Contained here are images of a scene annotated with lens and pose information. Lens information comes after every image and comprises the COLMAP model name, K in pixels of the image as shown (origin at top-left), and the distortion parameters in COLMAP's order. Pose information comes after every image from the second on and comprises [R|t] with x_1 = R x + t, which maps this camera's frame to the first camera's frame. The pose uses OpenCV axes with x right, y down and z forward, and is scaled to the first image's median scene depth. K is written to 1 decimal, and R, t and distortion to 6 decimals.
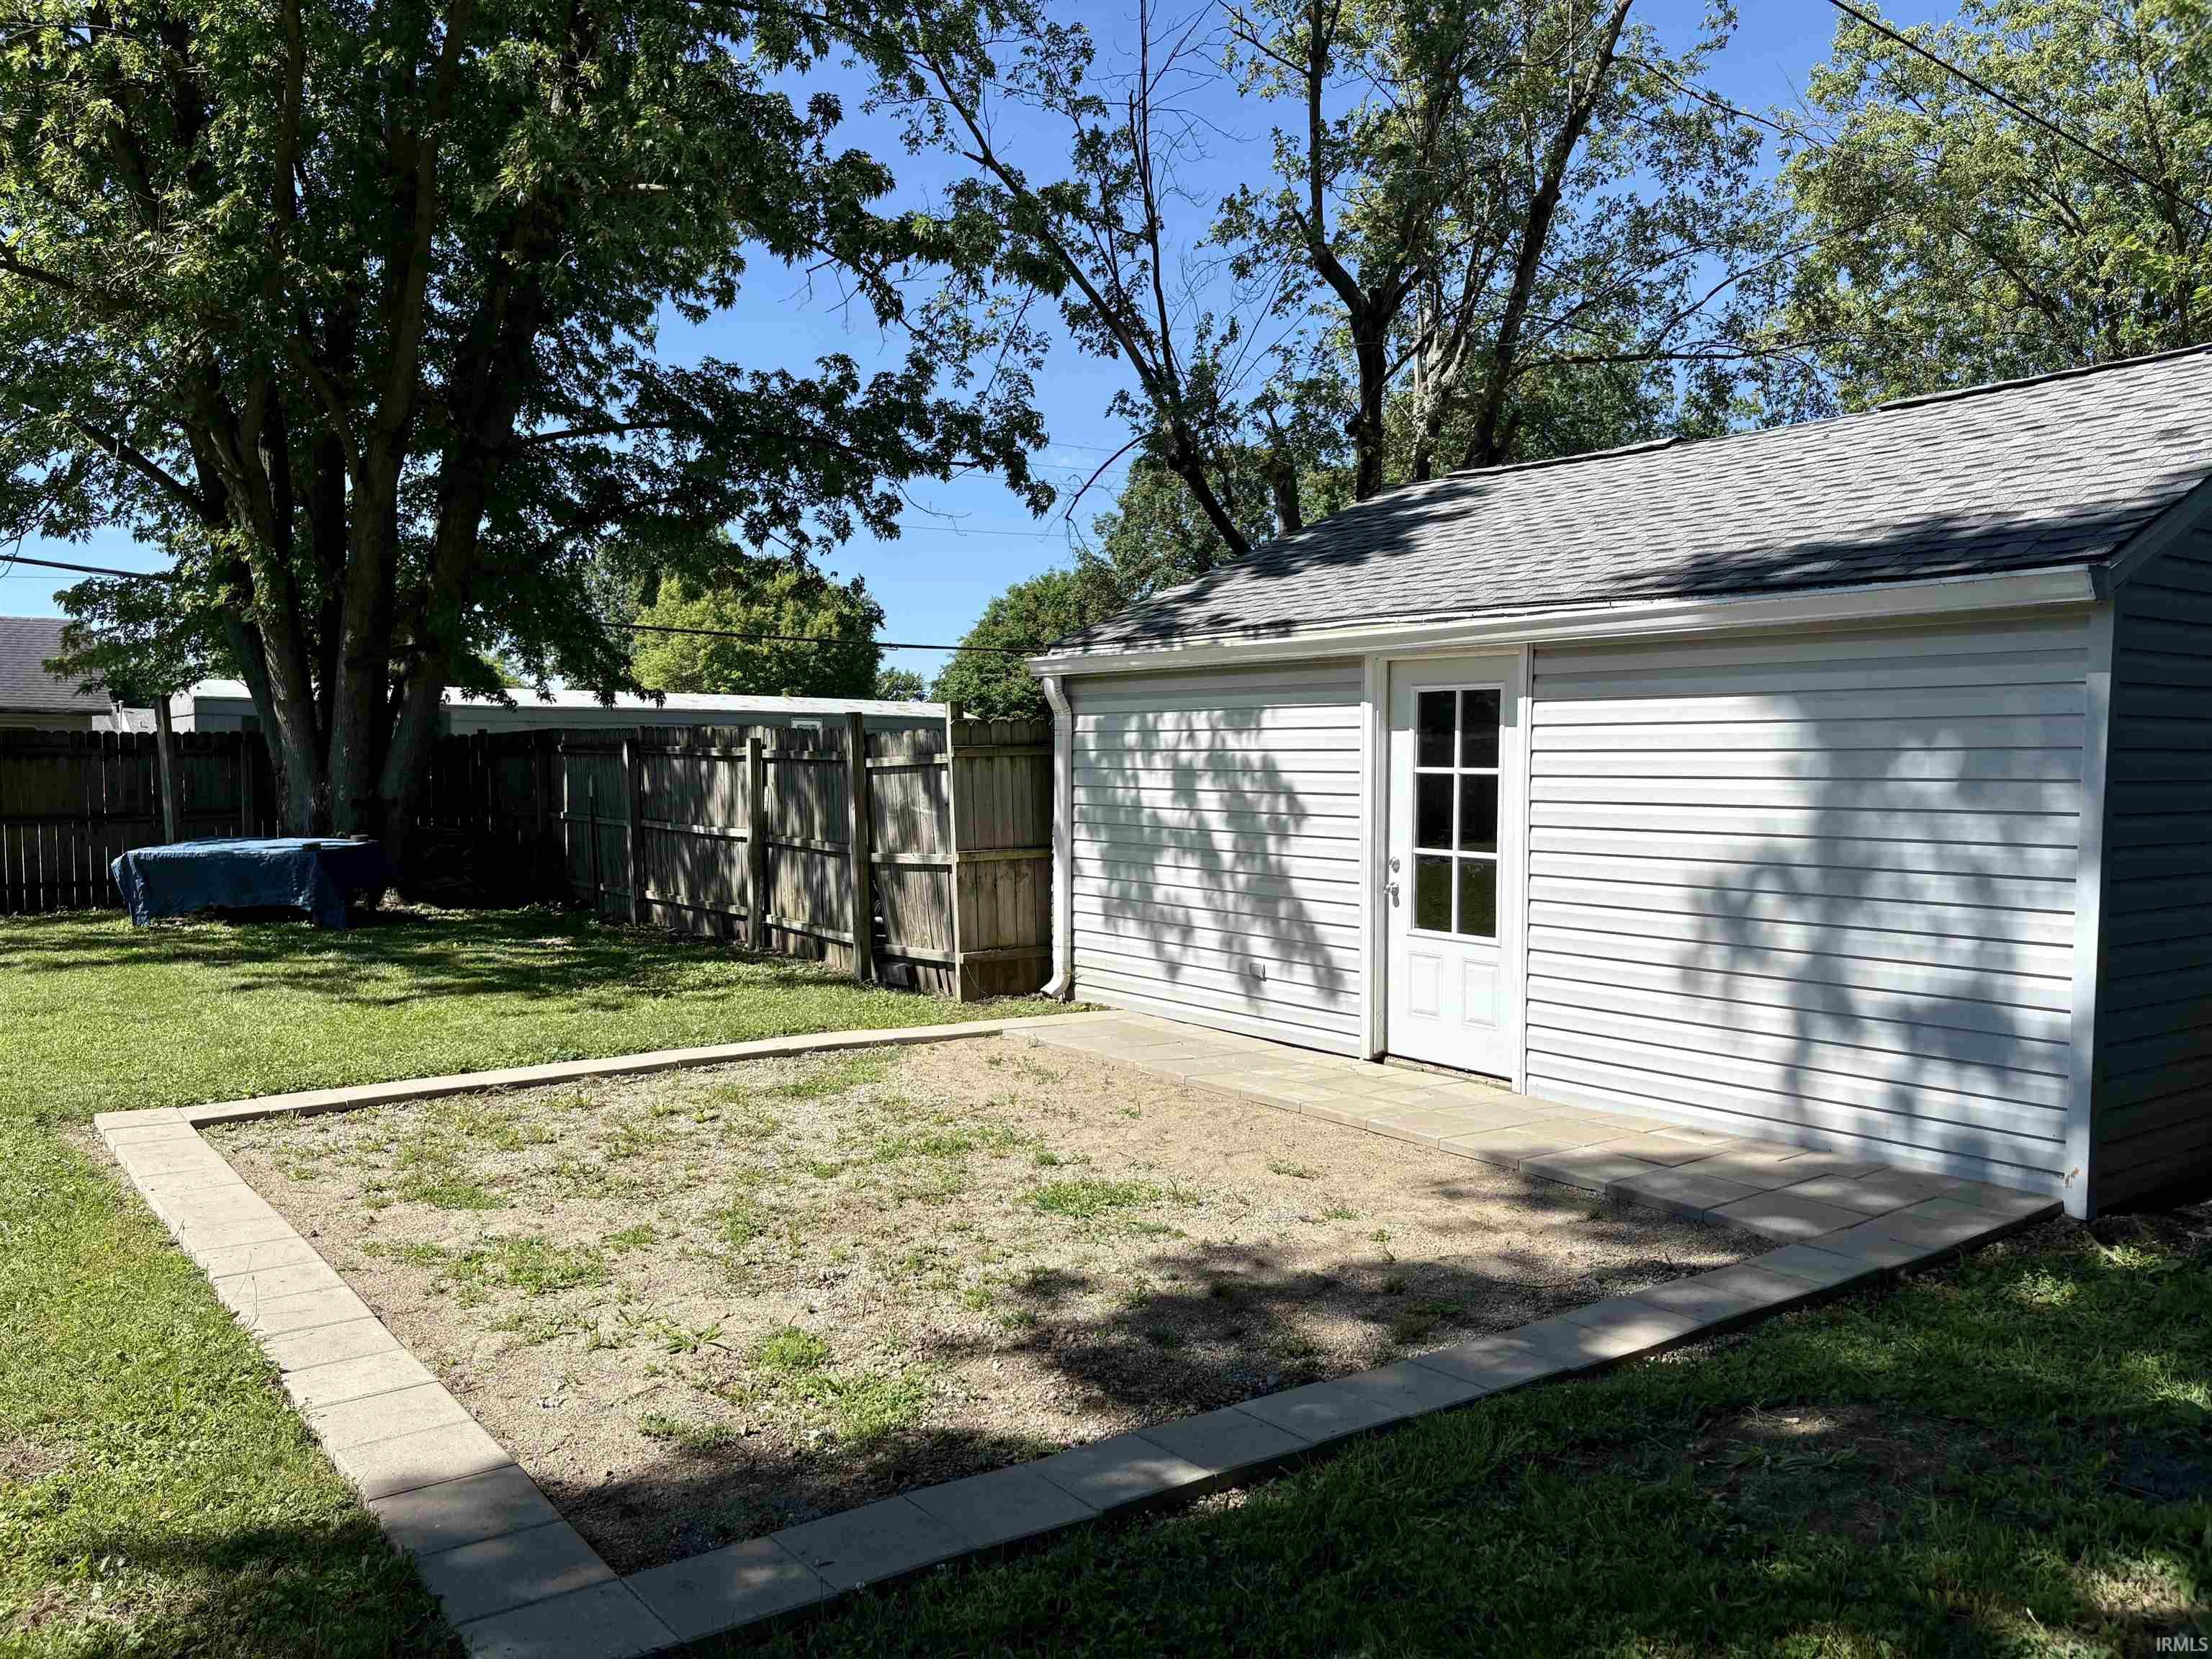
lens RADIAL K [[1687.1, 0, 1108.4], [0, 1687.1, 826.2], [0, 0, 1]] dist [0.032100, -0.003155]
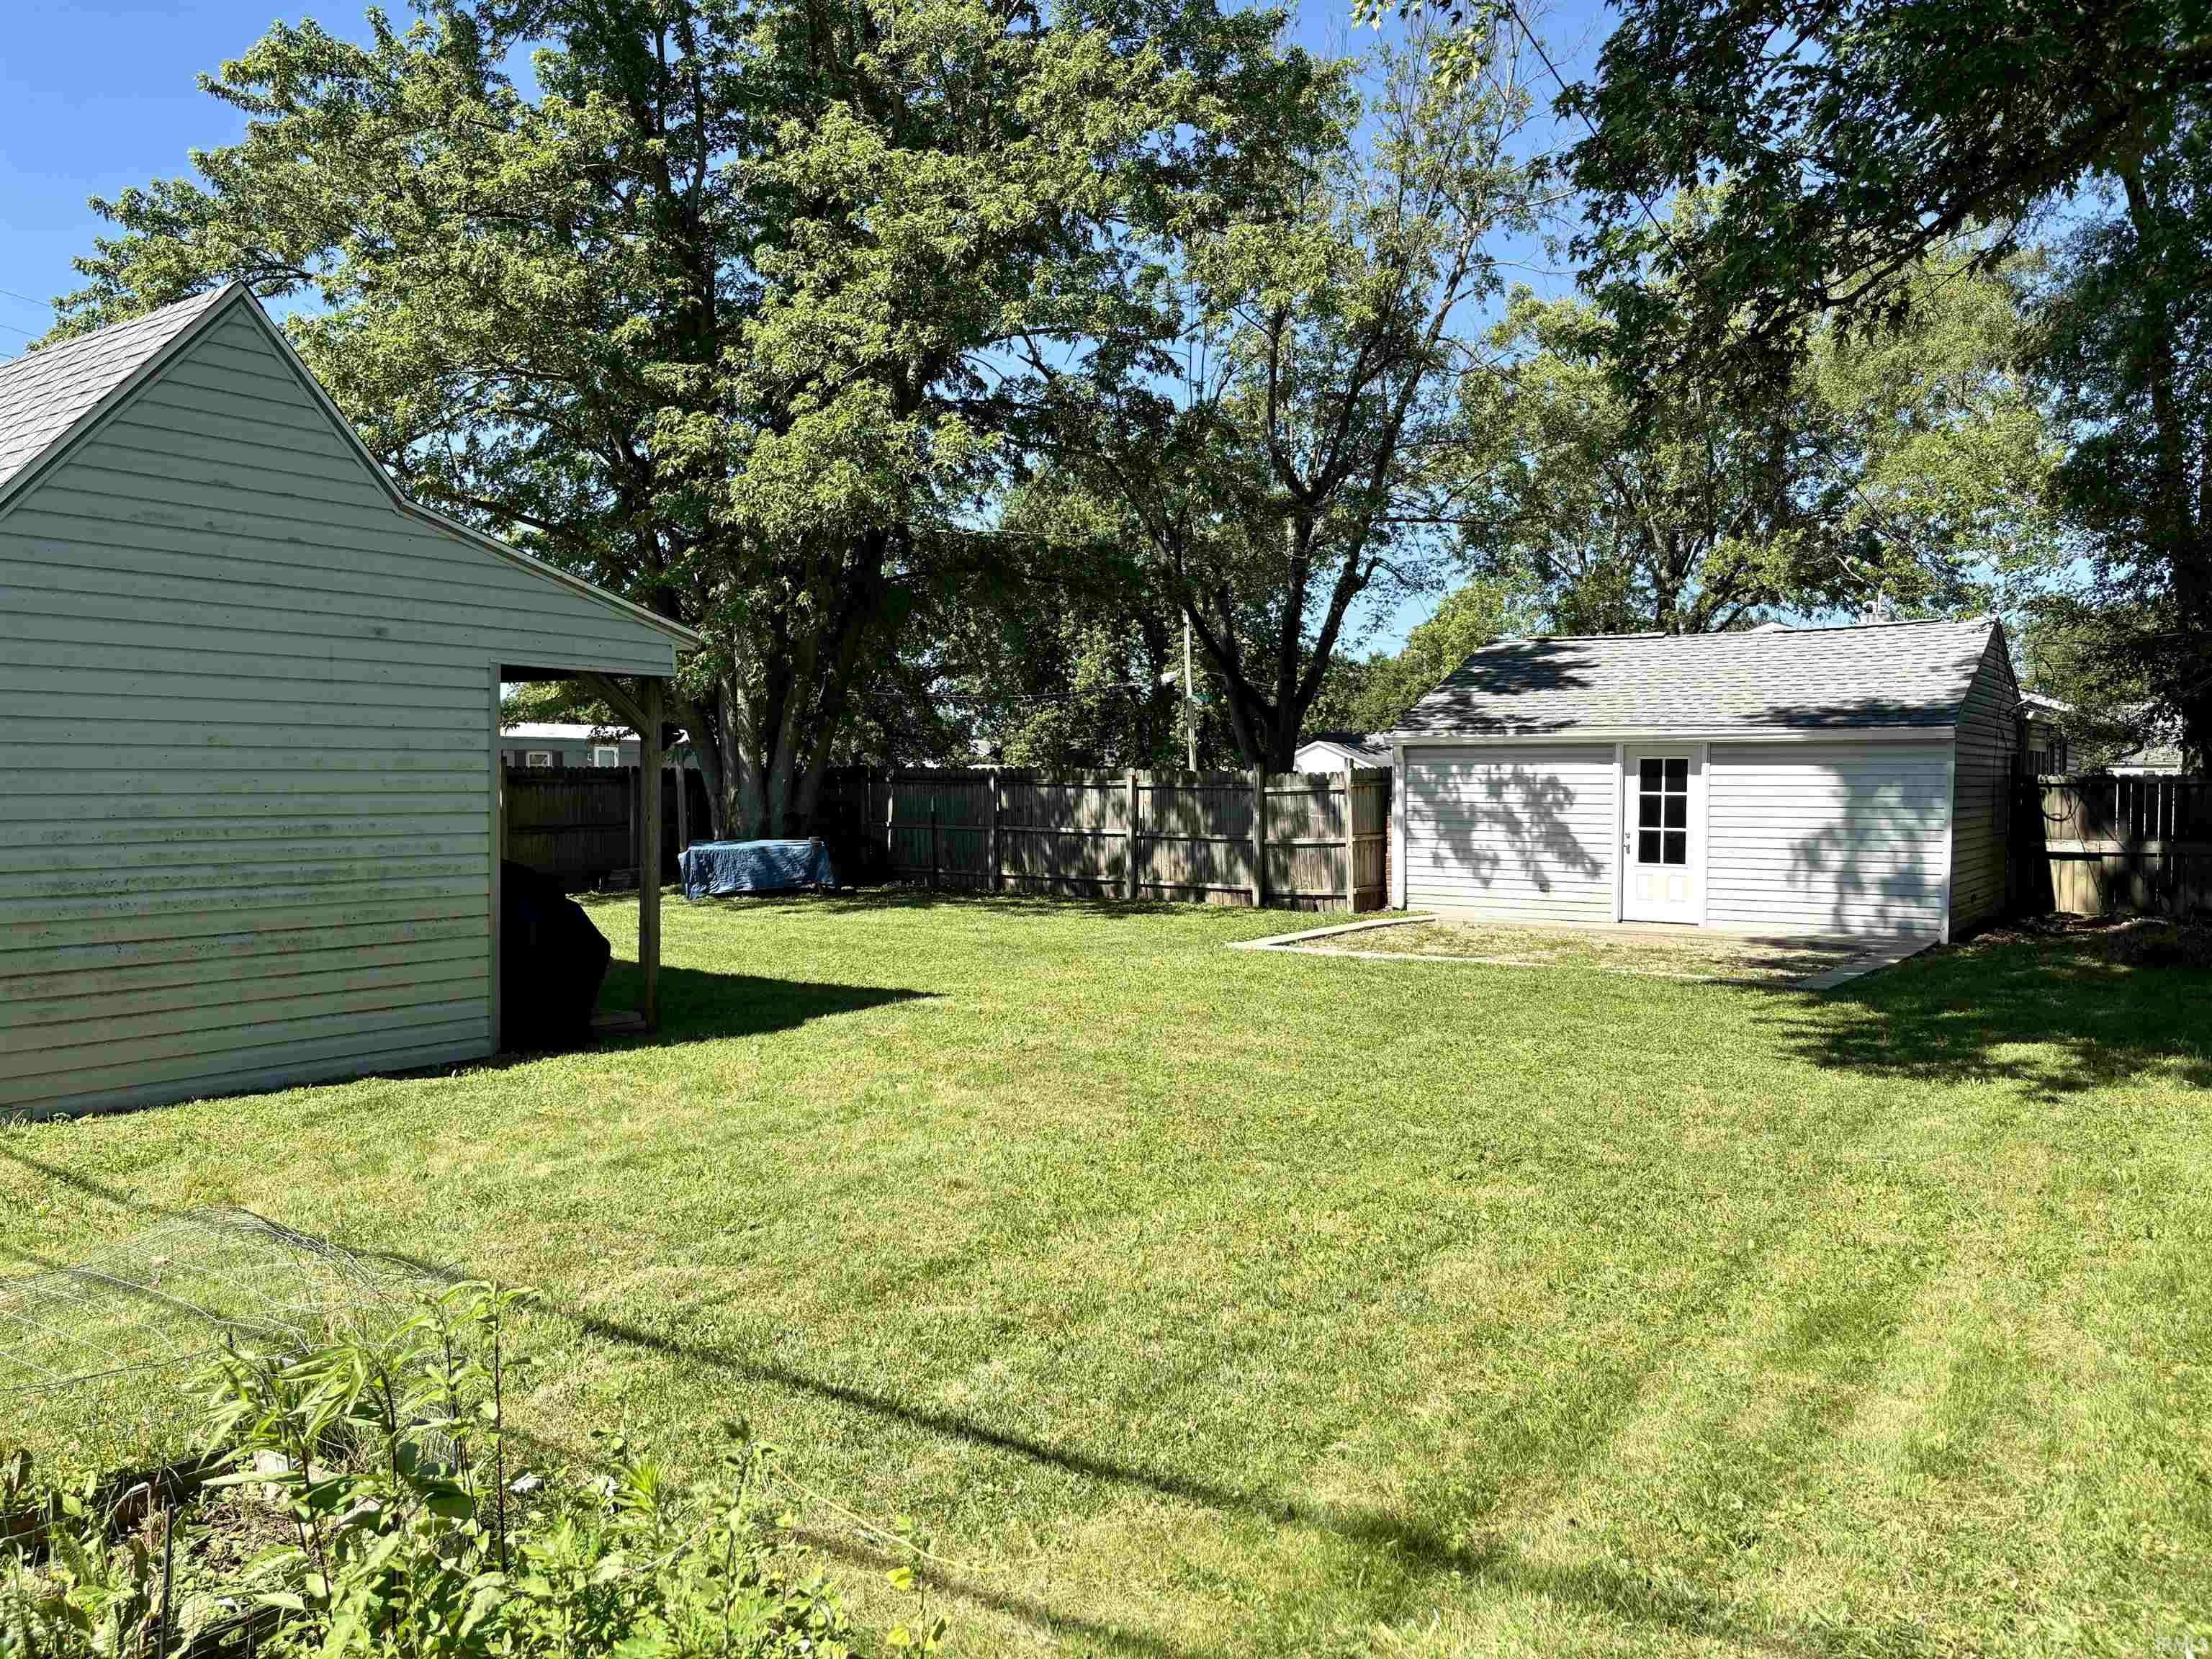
lens RADIAL K [[1687.1, 0, 1105.7], [0, 1687.1, 829.5], [0, 0, 1]] dist [0.032100, -0.003155]
pose [[0.945624, -0.012249, 0.325032, -1.259047], [0.013889, 0.999900, -0.002728, 0.011774], [-0.324966, 0.007094, 0.945699, -0.938670]]
